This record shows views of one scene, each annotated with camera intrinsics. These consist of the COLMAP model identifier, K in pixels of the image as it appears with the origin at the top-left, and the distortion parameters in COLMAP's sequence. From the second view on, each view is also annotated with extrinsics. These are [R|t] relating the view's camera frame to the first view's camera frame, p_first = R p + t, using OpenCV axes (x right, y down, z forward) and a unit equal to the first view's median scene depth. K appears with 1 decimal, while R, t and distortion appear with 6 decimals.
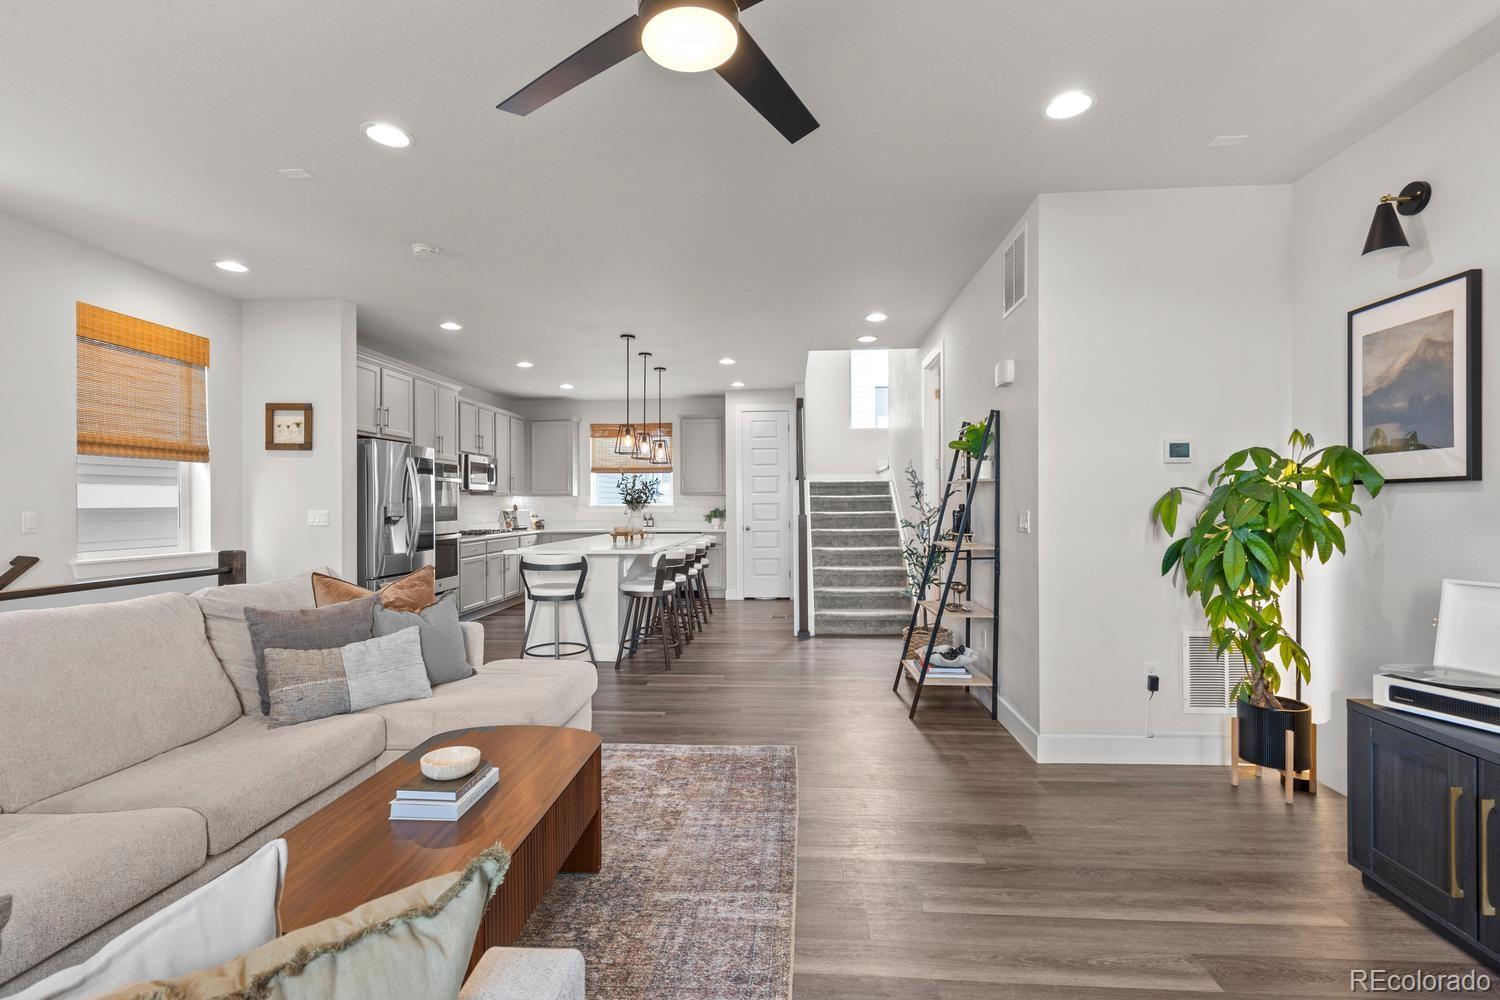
lens RADIAL K [[684.0, 0, 752.1], [0, 684.0, 513.9], [0, 0, 1]] dist [0.004034, -0.000106]
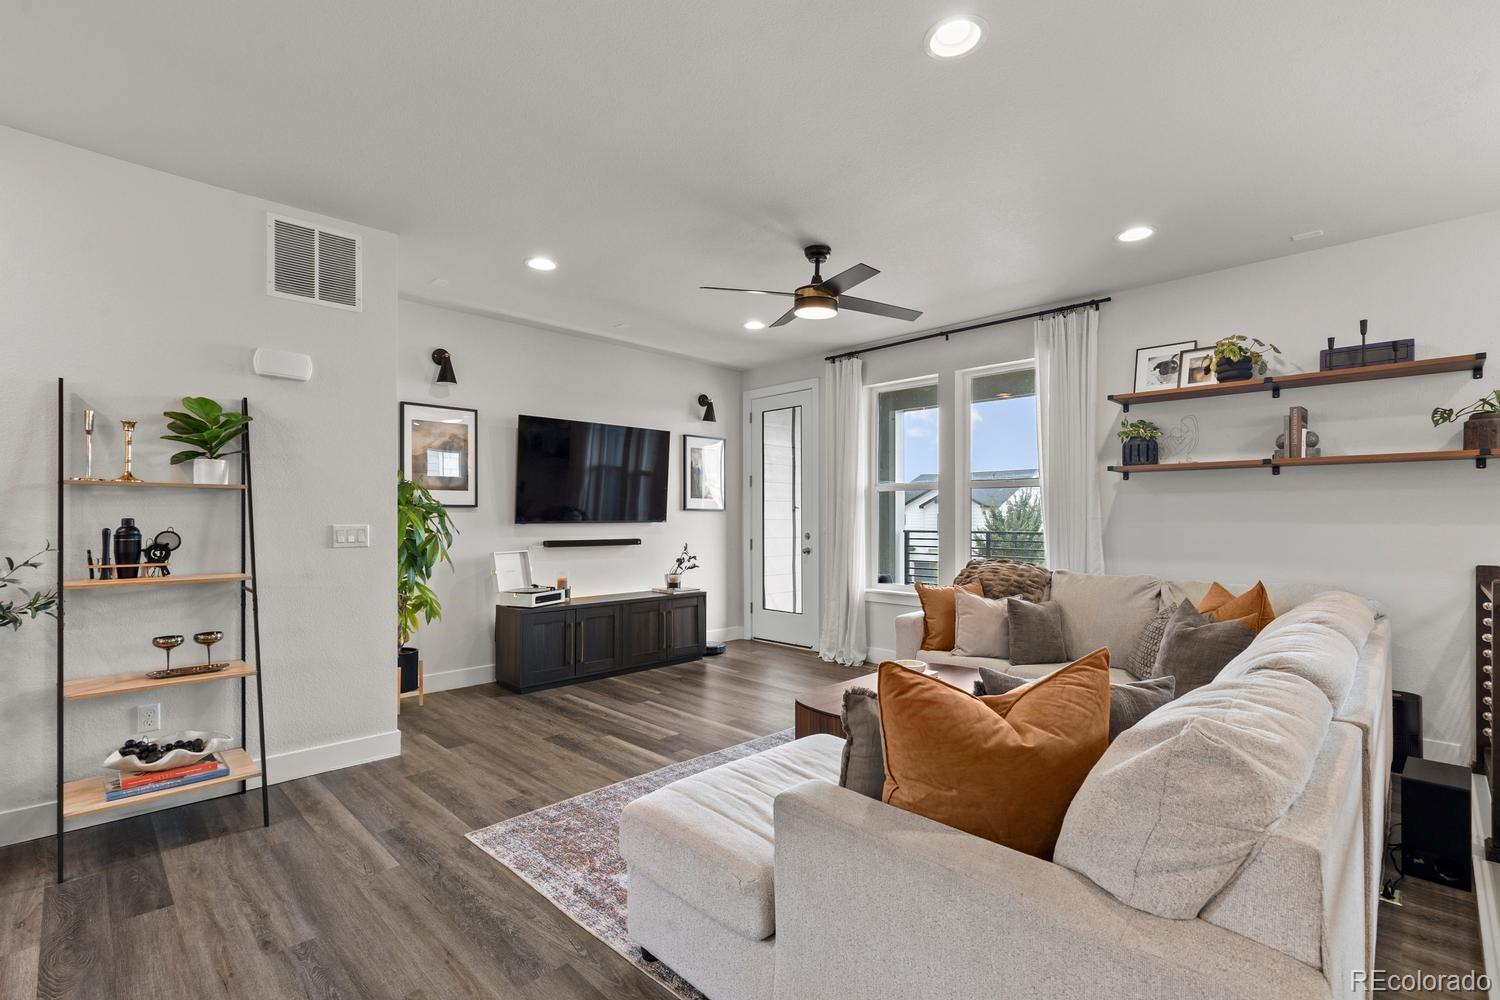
lens RADIAL K [[673.3, 0, 751.1], [0, 673.3, 516.2], [0, 0, 1]] dist [0.002503, -0.000682]
pose [[-0.747358, 0.004205, 0.664408, -0.522471], [0.012627, 0.999889, 0.007875, -0.013620], [-0.664302, 0.014275, -0.747328, 1.040307]]
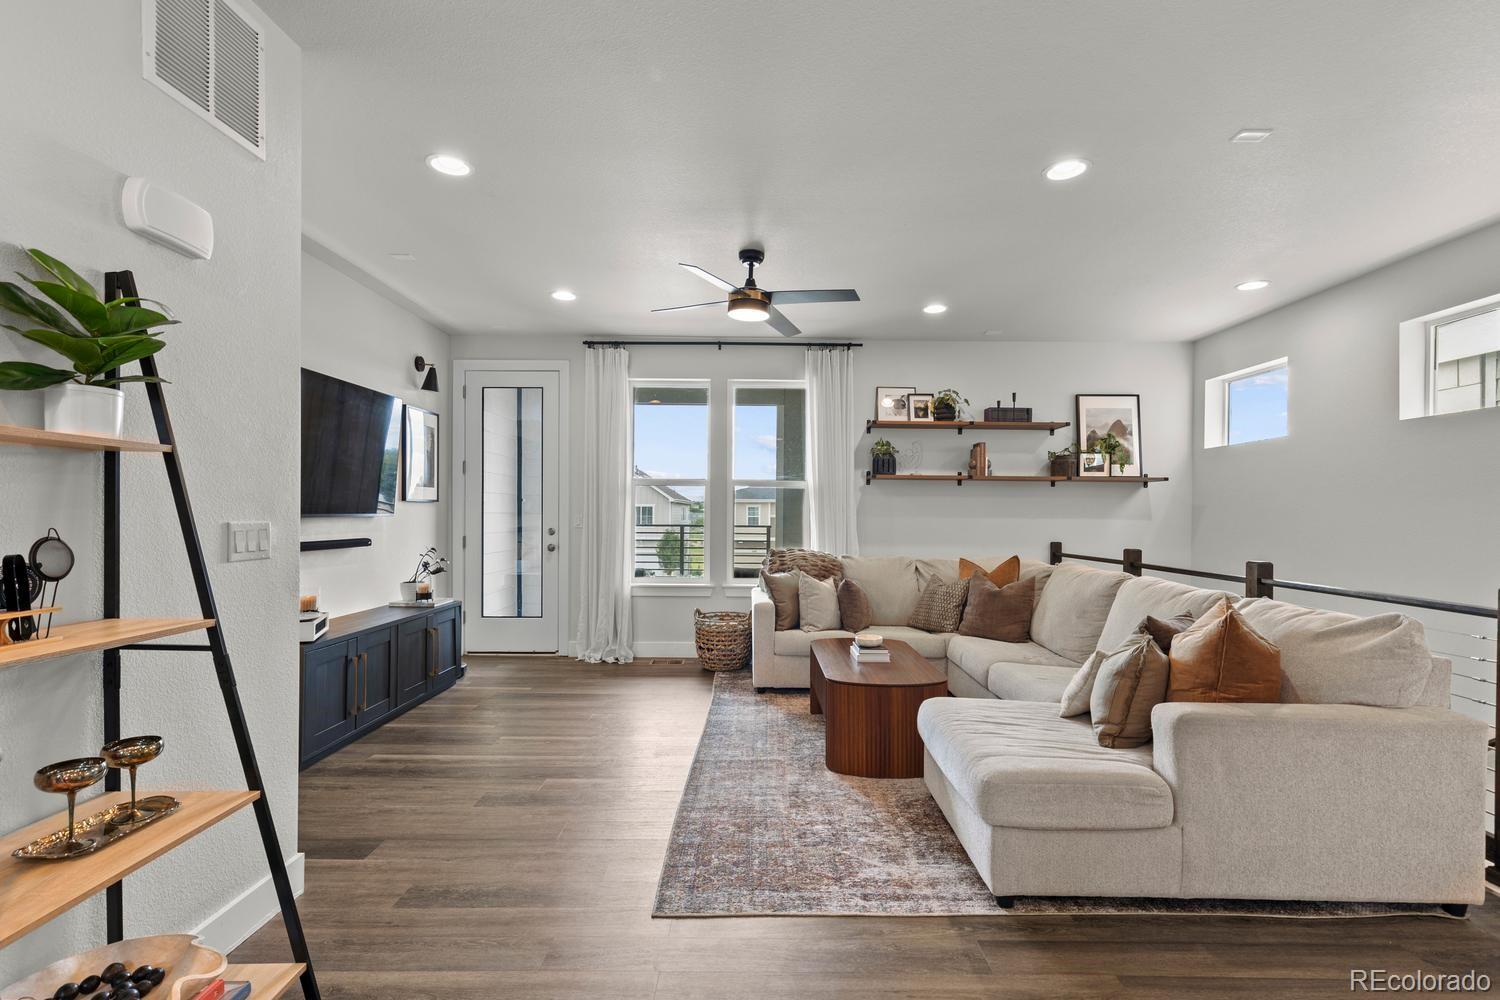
lens RADIAL K [[684.0, 0, 752.1], [0, 684.0, 513.9], [0, 0, 1]] dist [0.004034, -0.000106]
pose [[-0.998476, -0.004656, -0.054990, 0.008627], [-0.005615, 0.999834, 0.017310, -0.017860], [0.054901, 0.017592, -0.998337, 1.236723]]
